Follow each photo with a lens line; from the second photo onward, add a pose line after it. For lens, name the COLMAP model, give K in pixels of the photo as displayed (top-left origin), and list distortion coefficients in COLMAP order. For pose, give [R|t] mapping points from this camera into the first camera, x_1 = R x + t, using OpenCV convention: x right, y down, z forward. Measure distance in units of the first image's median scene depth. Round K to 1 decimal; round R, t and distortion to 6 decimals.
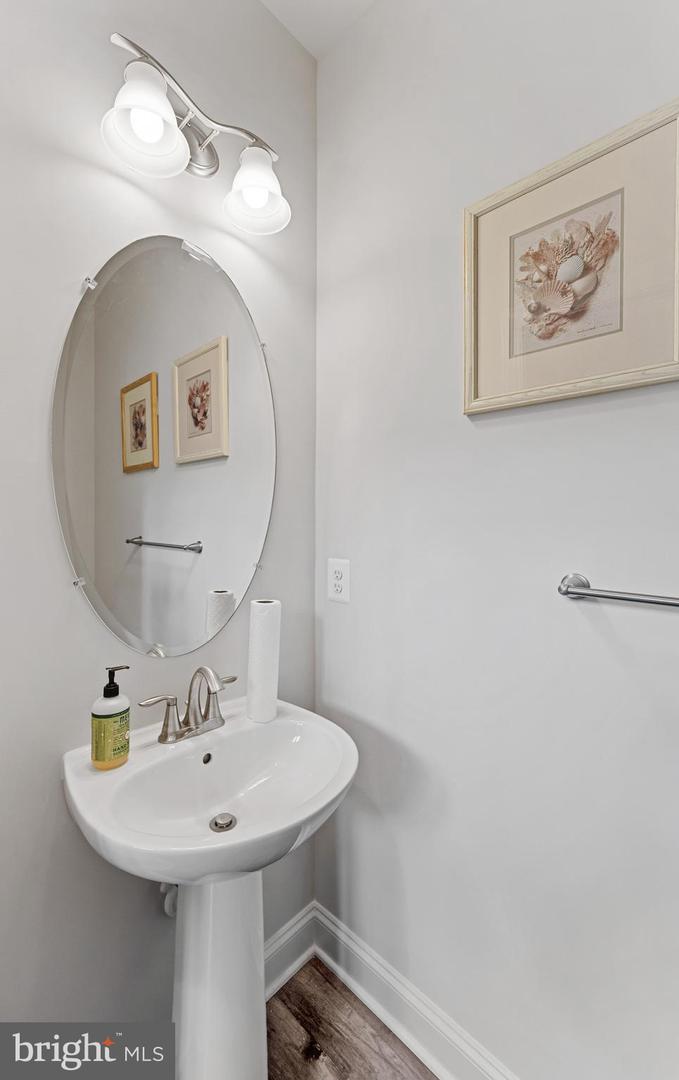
lens RADIAL K [[429.0, 0, 335.8], [0, 429.0, 526.2], [0, 0, 1]] dist [0.001049, 0.000063]
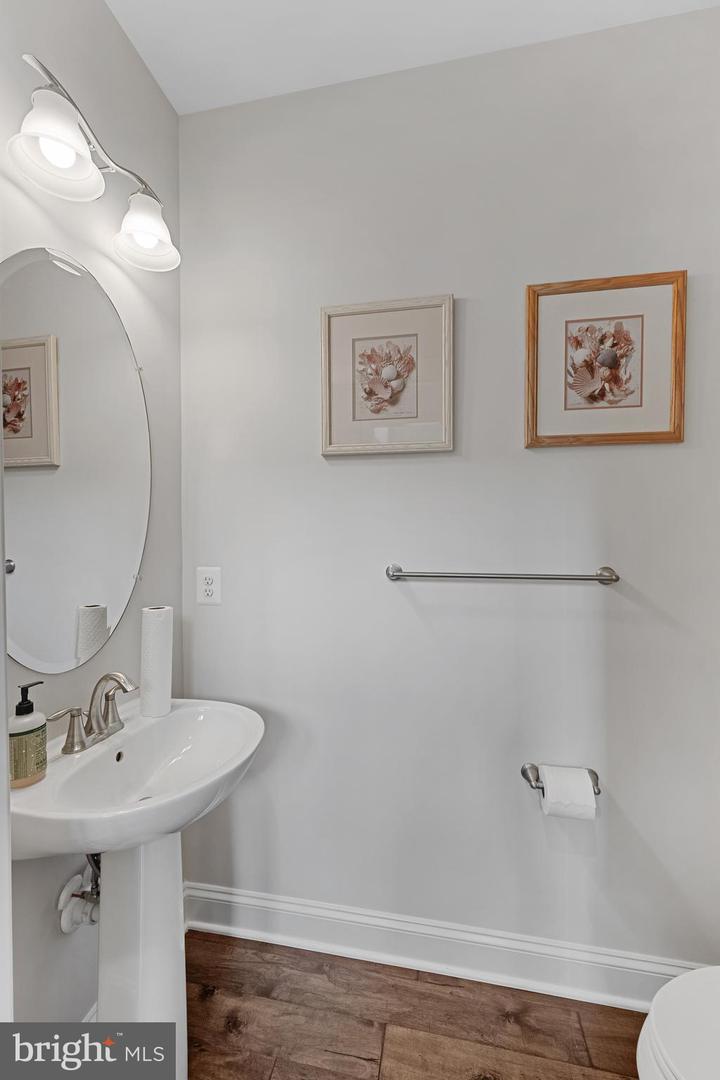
lens RADIAL K [[434.5, 0, 360.0], [0, 434.5, 540.0], [0, 0, 1]] dist [0.000043, -0.000083]
pose [[0.832807, -0.022294, 0.553114, -0.389071], [0.019710, 0.999749, 0.010619, 0.000204], [-0.553213, 0.002058, 0.833038, -0.240232]]
